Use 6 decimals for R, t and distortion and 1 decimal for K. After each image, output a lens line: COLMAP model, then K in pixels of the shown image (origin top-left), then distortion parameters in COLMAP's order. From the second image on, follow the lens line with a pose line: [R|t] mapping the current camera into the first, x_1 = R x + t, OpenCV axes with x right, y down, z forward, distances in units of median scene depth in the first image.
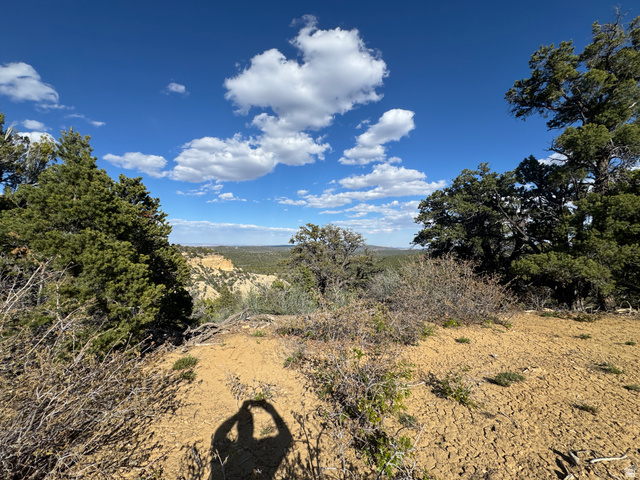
lens RADIAL K [[256.2, 0, 320.0], [0, 256.2, 240.0], [0, 0, 1]] dist [0.000236, 0.000073]
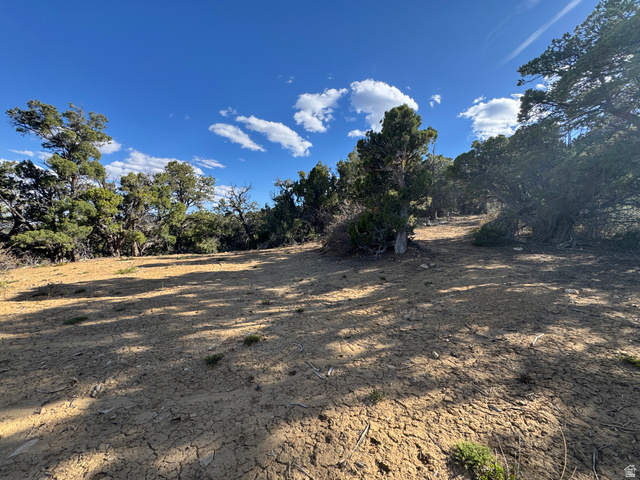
lens RADIAL K [[256.2, 0, 320.0], [0, 256.2, 240.0], [0, 0, 1]] dist [0.000236, 0.000073]
pose [[0.043887, -0.028982, 0.998616, -0.443166], [-0.049885, 0.998269, 0.031165, -0.018031], [-0.997790, -0.051184, 0.042365, -0.571357]]
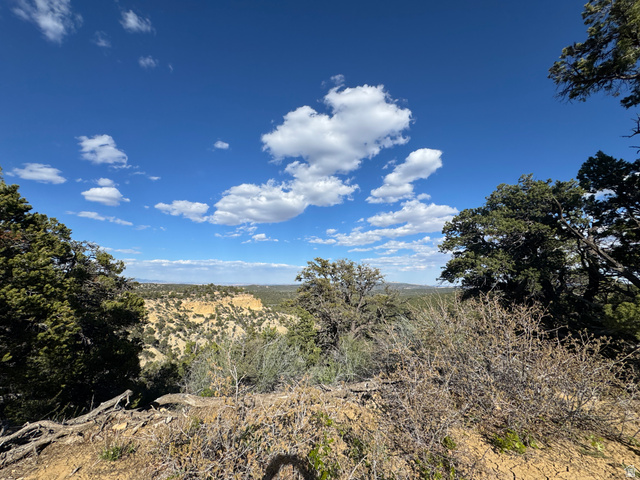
lens RADIAL K [[256.2, 0, 320.0], [0, 256.2, 240.0], [0, 0, 1]] dist [0.000236, 0.000073]
pose [[0.993313, -0.025491, -0.112604, 0.115014], [0.008468, 0.988780, -0.149140, 0.010333], [0.115142, 0.147189, 0.982384, 0.223351]]
